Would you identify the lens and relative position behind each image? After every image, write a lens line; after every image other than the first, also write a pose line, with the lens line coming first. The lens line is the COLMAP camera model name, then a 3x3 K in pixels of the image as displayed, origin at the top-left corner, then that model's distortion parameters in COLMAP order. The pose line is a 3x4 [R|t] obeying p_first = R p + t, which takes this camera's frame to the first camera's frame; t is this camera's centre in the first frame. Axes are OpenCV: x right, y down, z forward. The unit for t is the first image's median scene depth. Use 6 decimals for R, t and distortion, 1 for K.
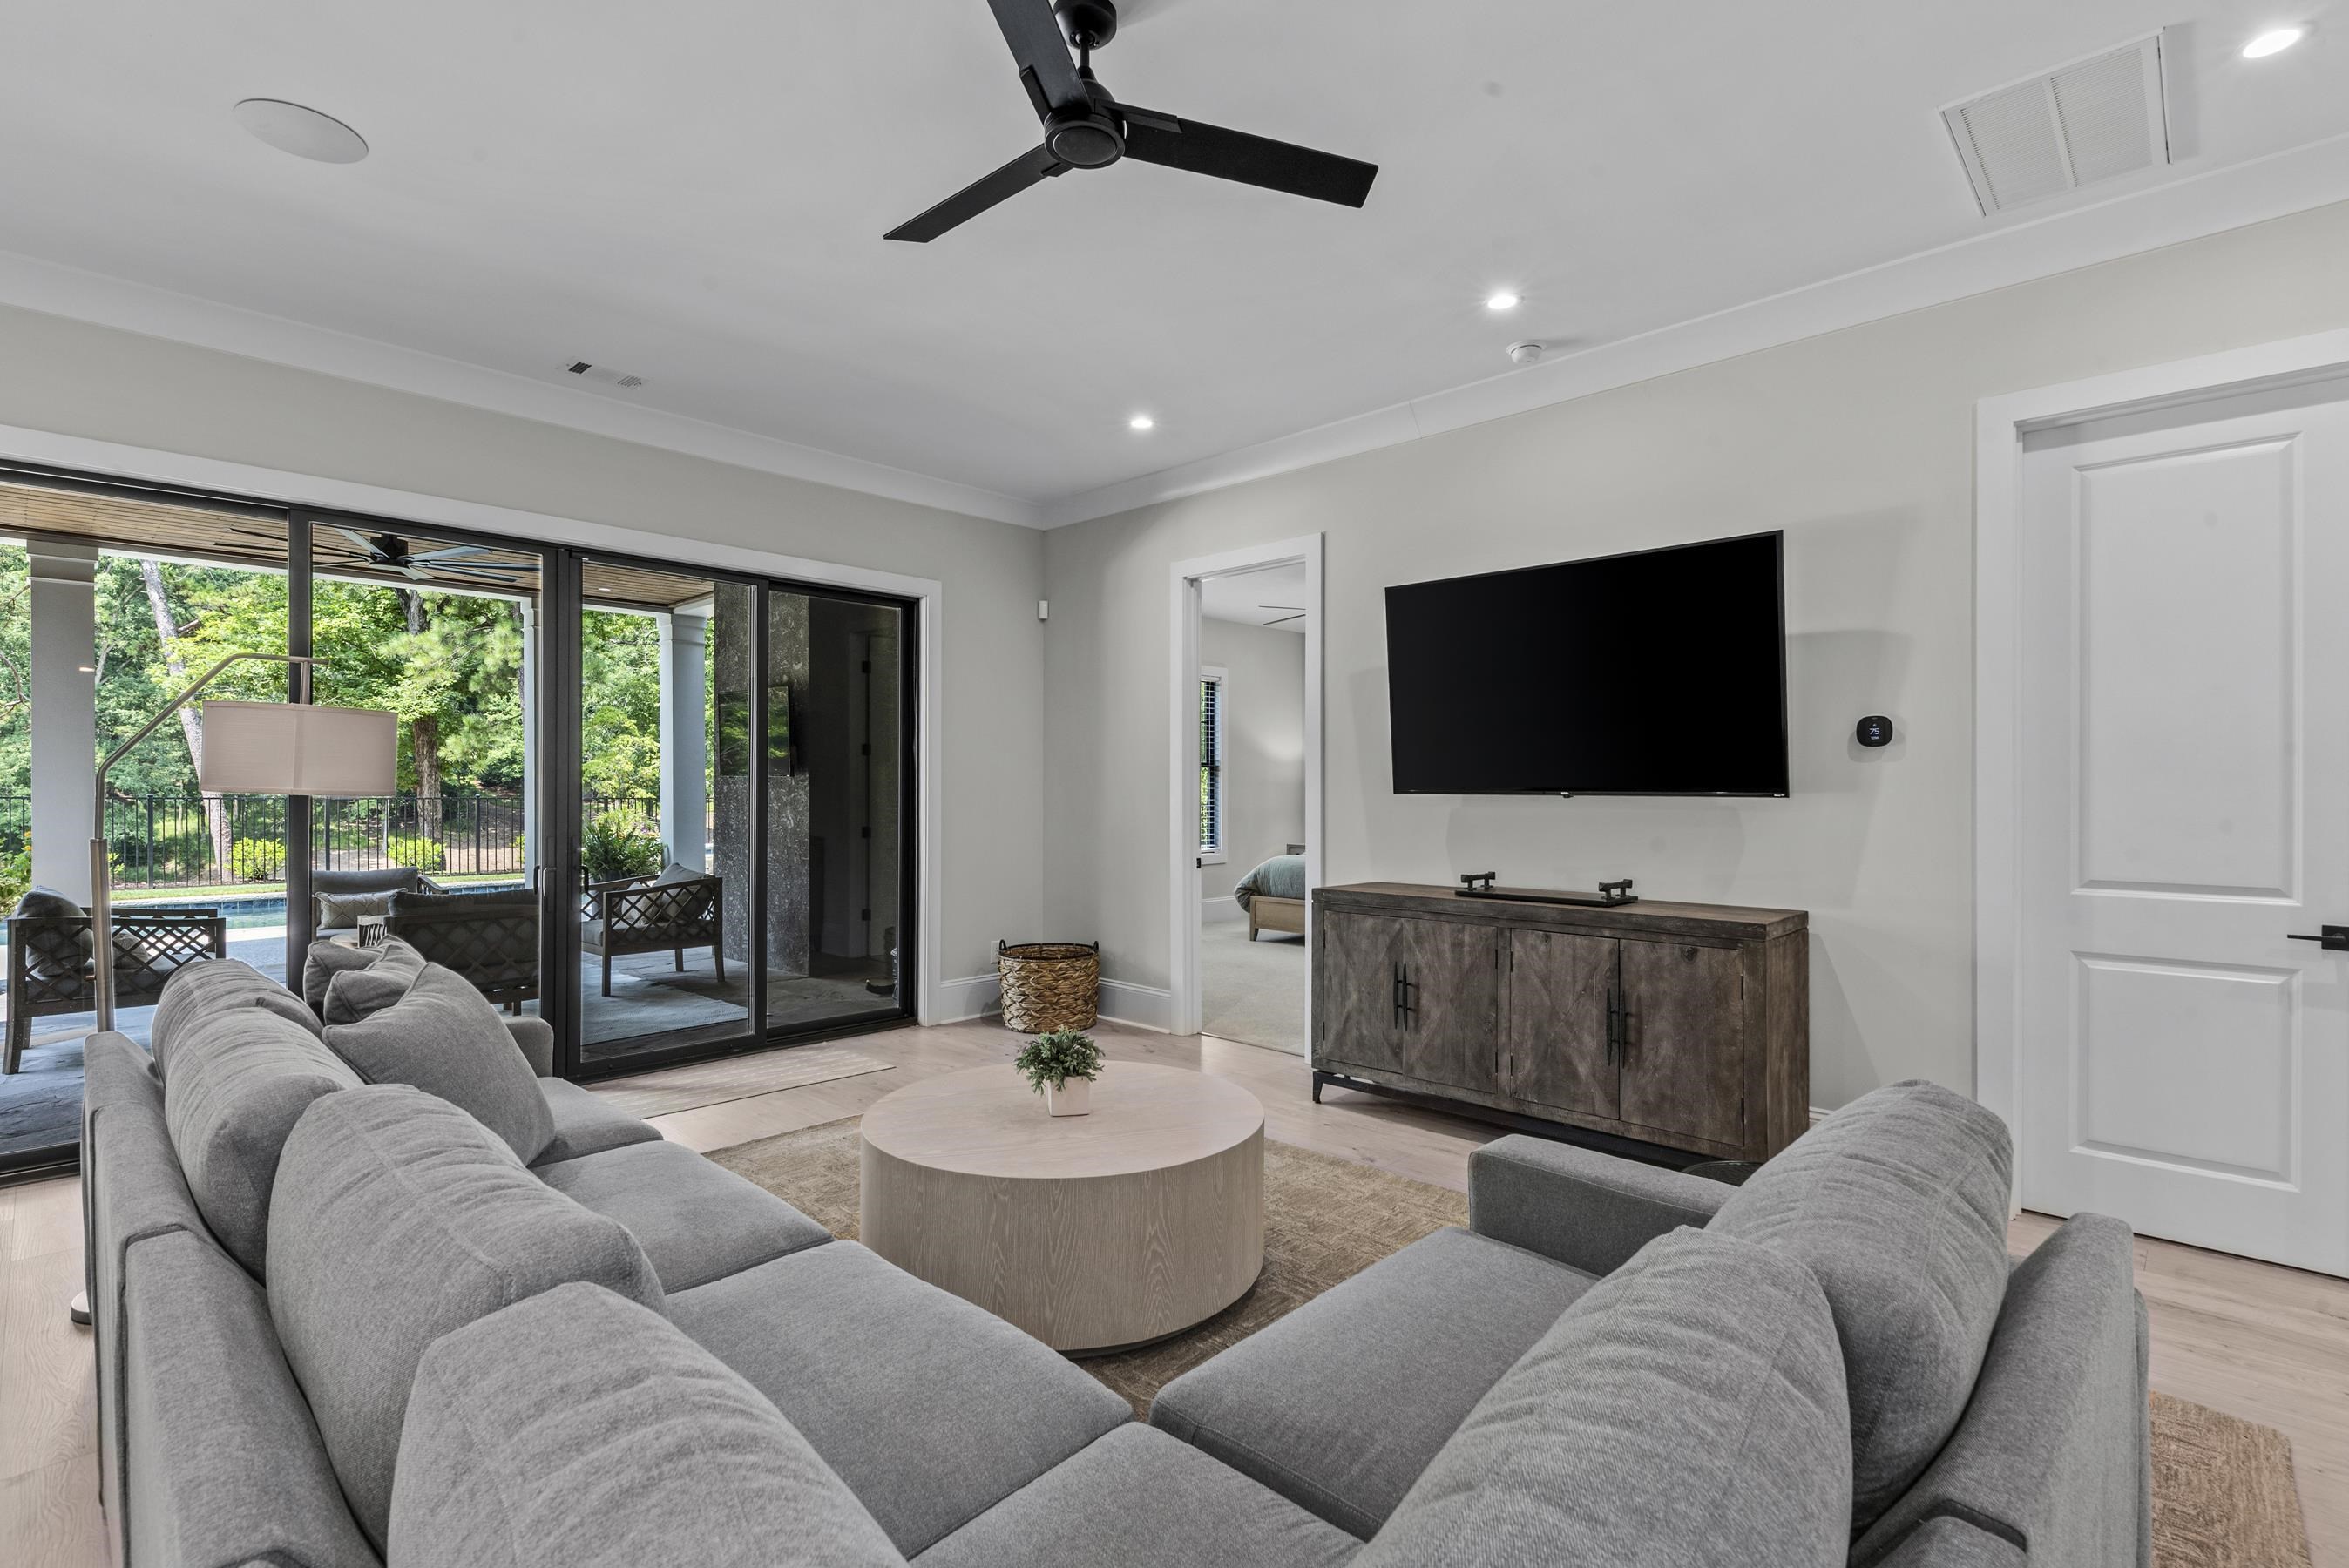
lens RADIAL K [[1089.4, 0, 1174.5], [0, 1089.4, 784.0], [0, 0, 1]] dist [0.000218, 0.000200]
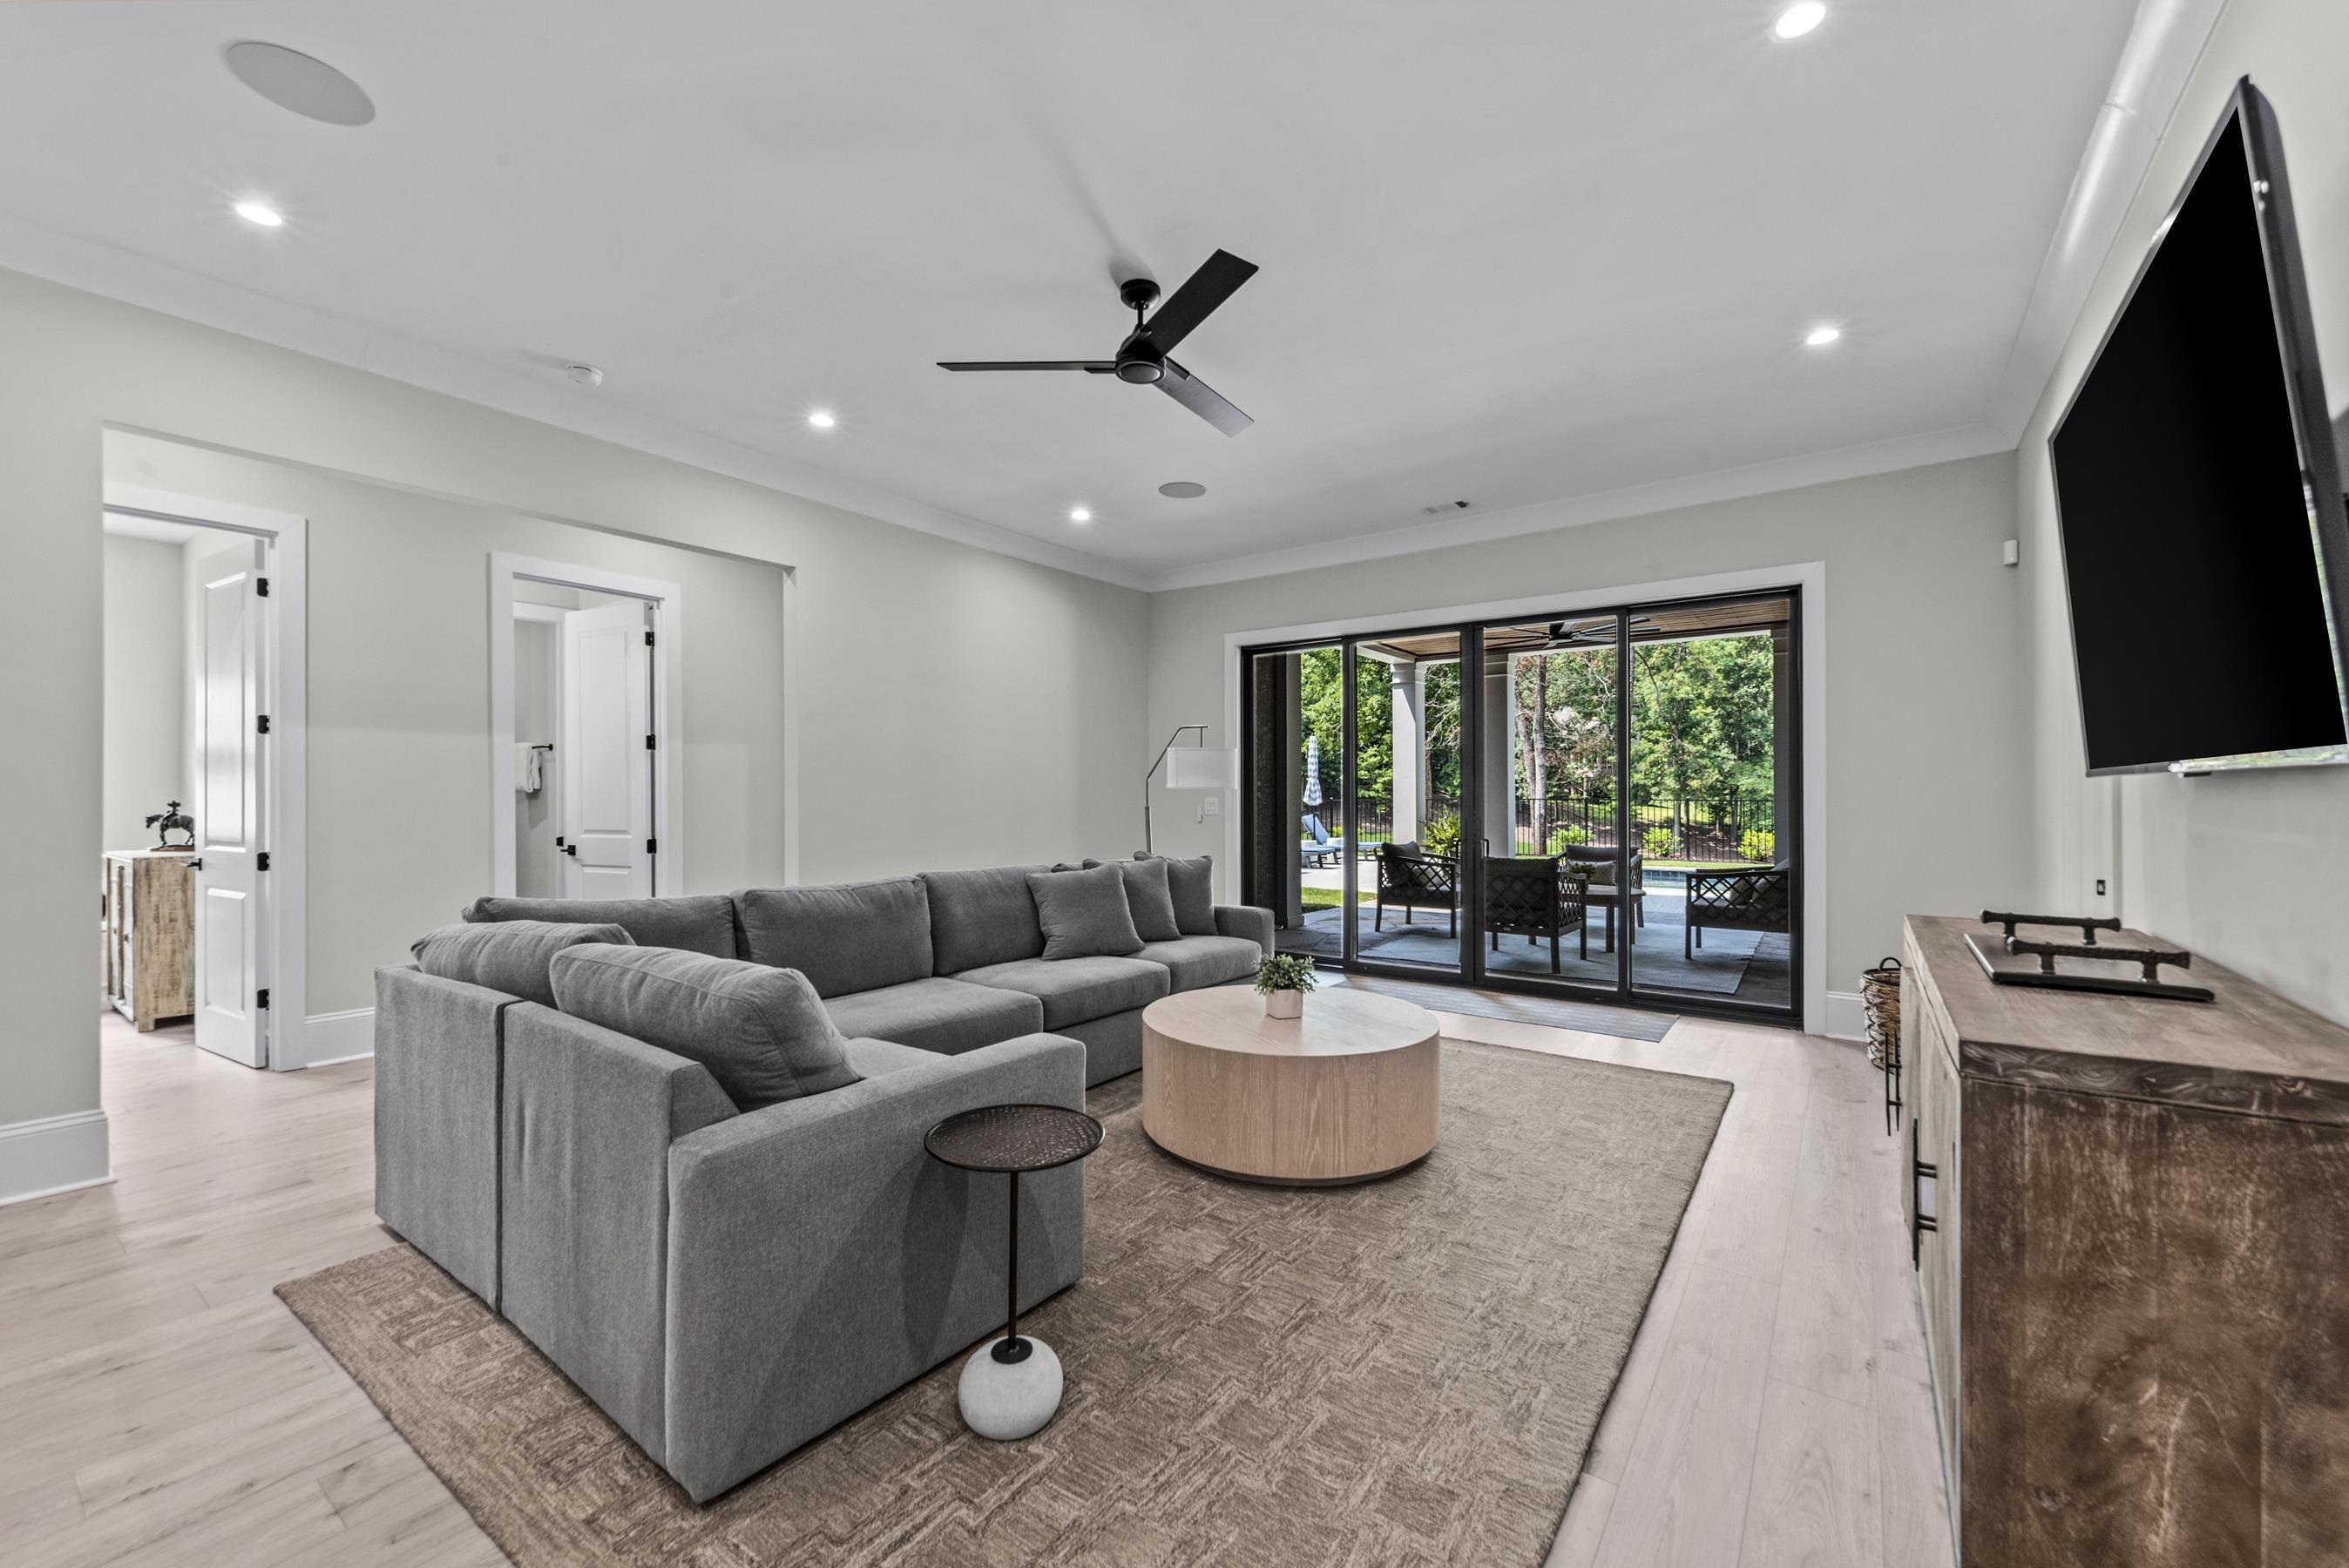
lens RADIAL K [[938.2, 0, 1174.8], [0, 938.2, 795.8], [0, 0, 1]] dist [0.001761, 0.000172]
pose [[0.132424, -0.001343, -0.991192, 0.581894], [0.006251, 0.999980, -0.000520, 0.013953], [0.991173, -0.006127, 0.132430, 0.396599]]
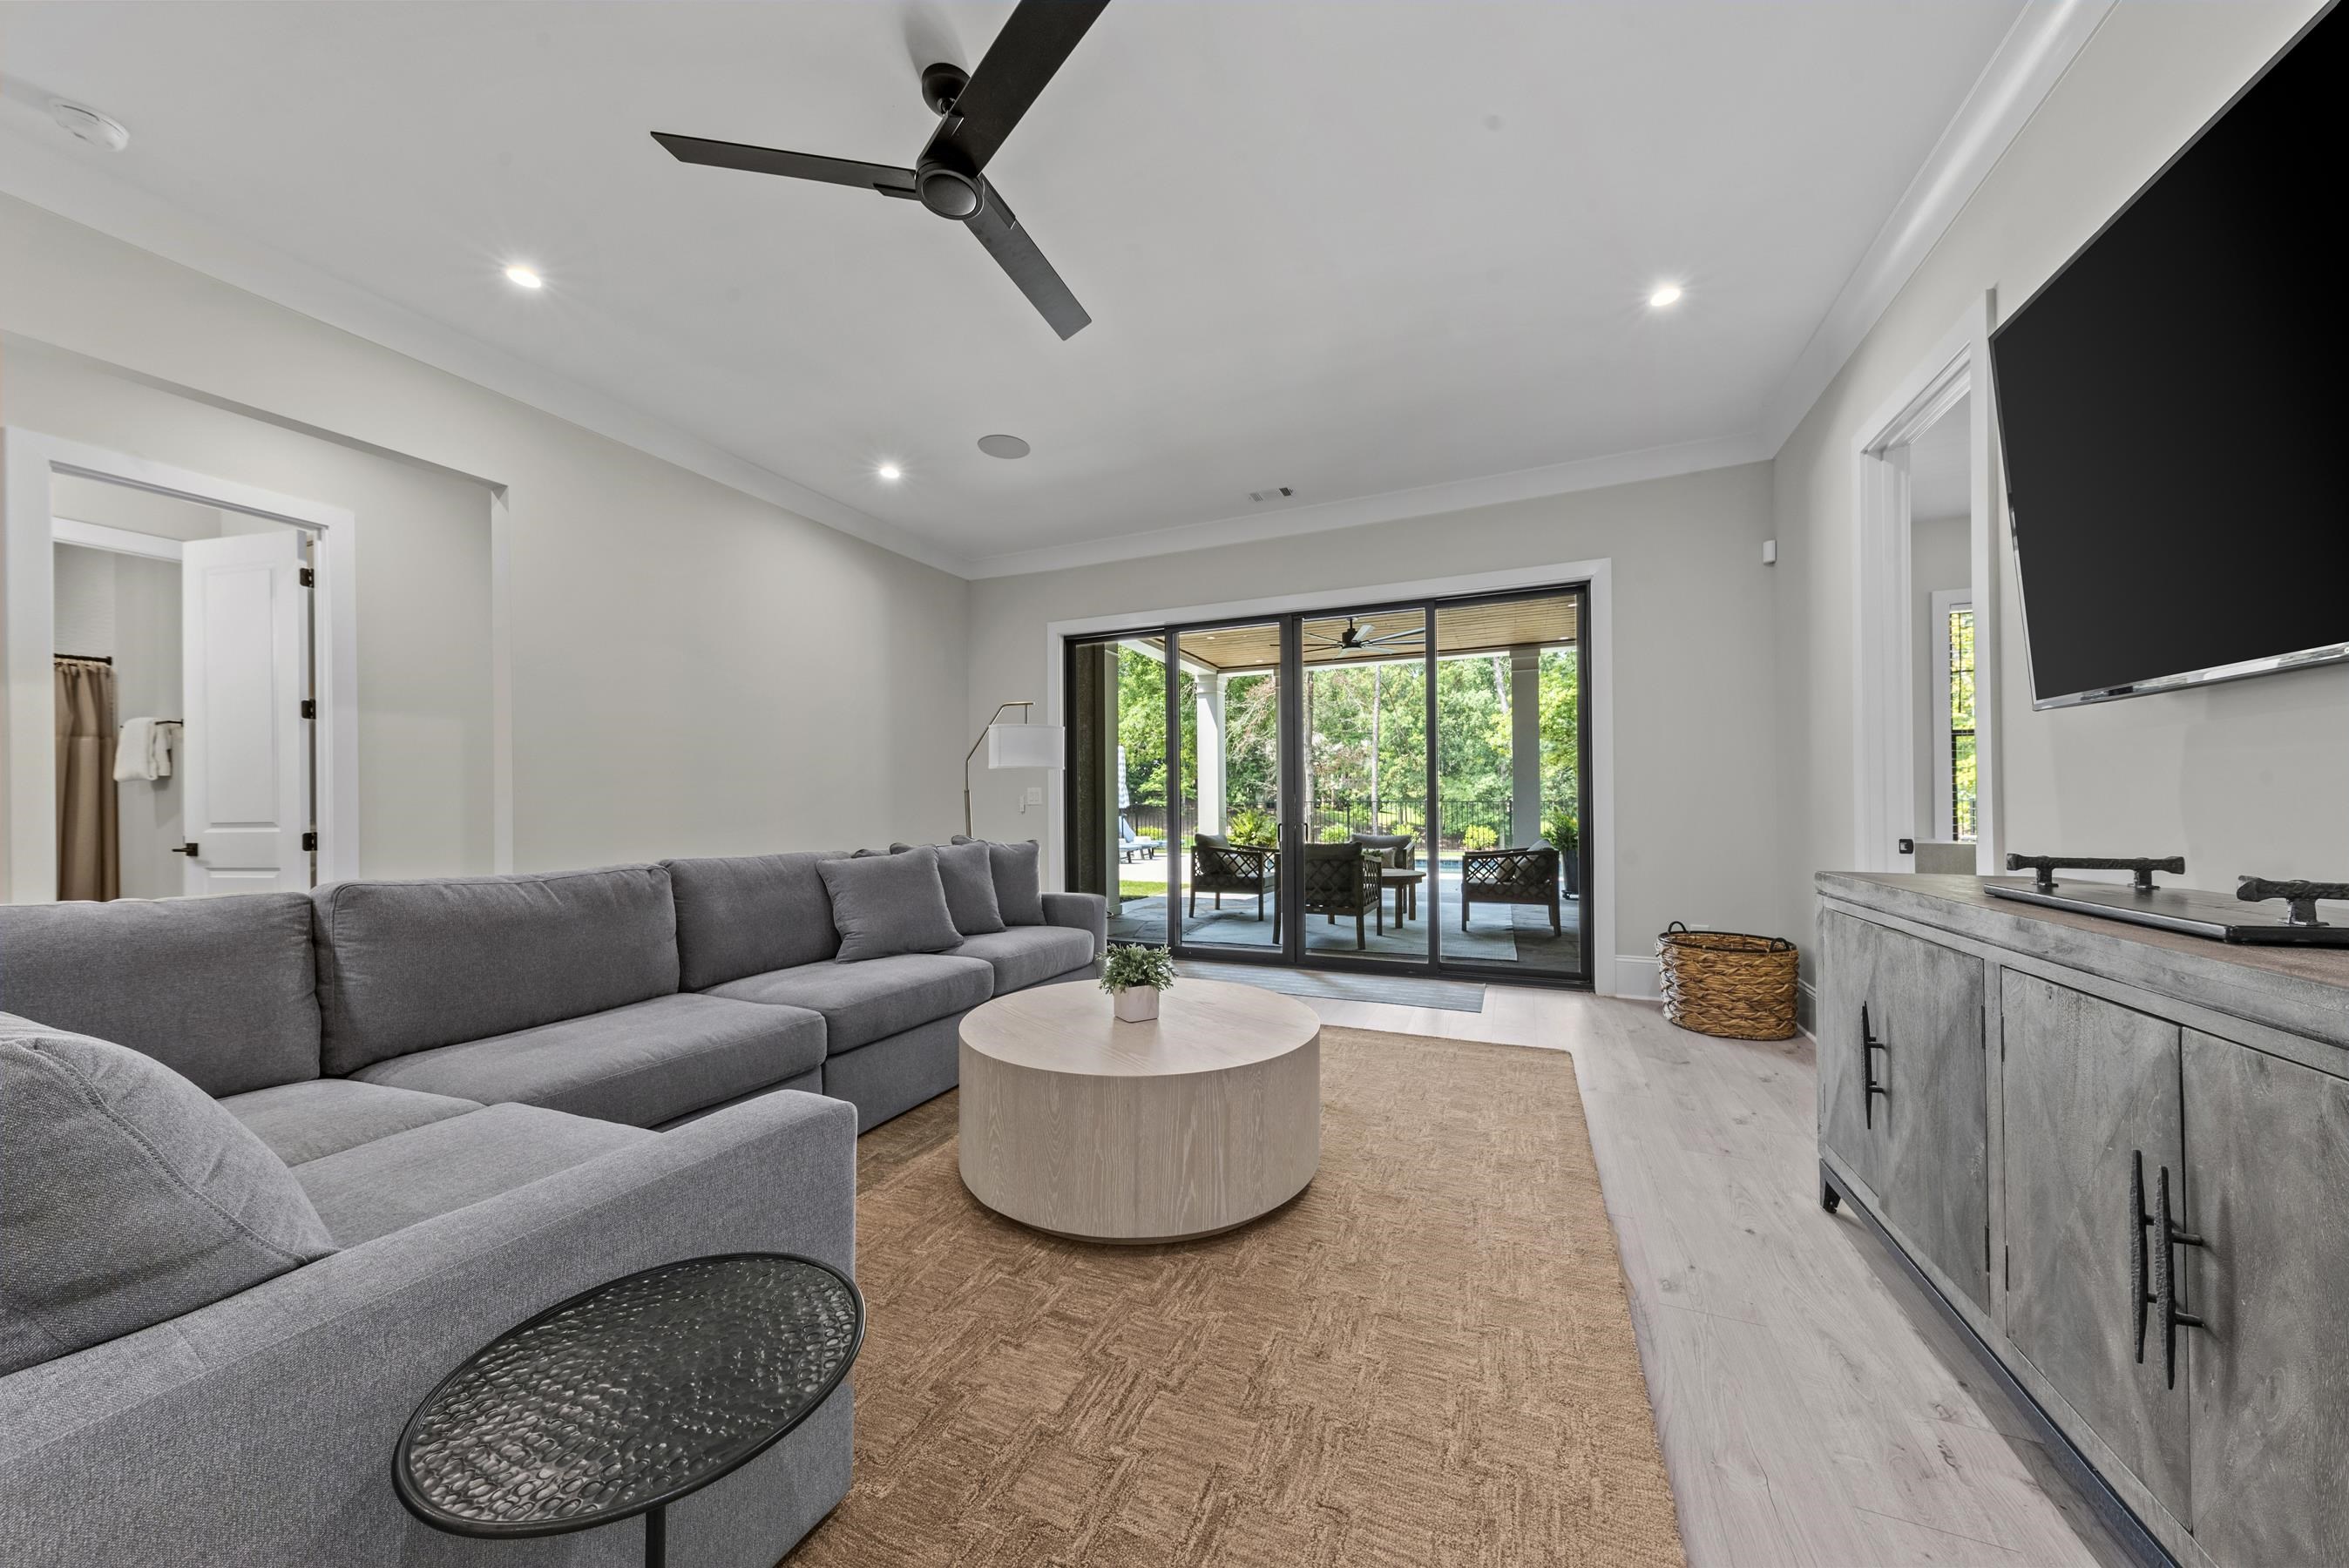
lens RADIAL K [[794.1, 0, 1177.9], [0, 794.1, 802.2], [0, 0, 1]] dist [0.018421, -0.003873]
pose [[0.351803, -0.008990, -0.936031, 0.383760], [0.011945, 0.999916, -0.005114, 0.045611], [0.935998, -0.009381, 0.351880, 0.419854]]
